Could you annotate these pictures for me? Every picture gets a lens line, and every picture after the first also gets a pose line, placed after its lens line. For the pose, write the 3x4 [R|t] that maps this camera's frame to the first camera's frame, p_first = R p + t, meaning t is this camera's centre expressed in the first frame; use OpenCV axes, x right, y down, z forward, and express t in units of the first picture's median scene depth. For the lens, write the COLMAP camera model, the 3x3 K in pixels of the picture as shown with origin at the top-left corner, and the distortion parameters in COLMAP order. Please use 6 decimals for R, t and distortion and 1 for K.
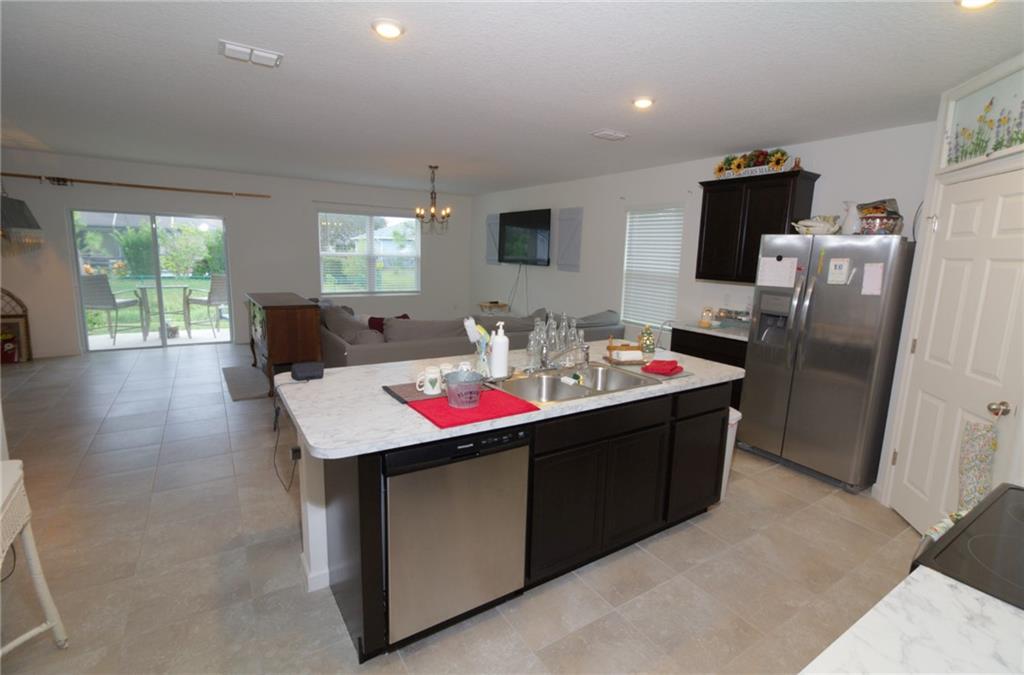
lens RADIAL K [[476.7, 0, 512.0], [0, 476.7, 337.5], [0, 0, 1]] dist [-0.002694, 0.000500]
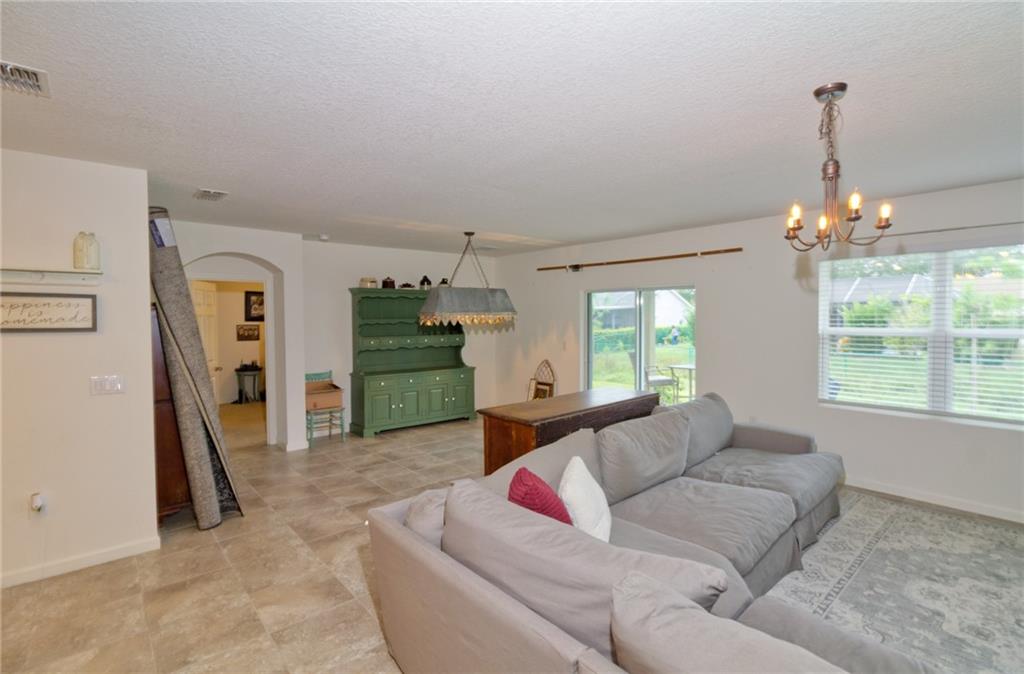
lens RADIAL K [[476.7, 0, 512.0], [0, 476.7, 337.0], [0, 0, 1]] dist [-0.002694, 0.000500]
pose [[0.155850, 0.015993, -0.987651, 0.141354], [-0.163103, 0.986561, -0.009762, -0.141324], [0.974222, 0.162611, 0.156364, 0.747473]]
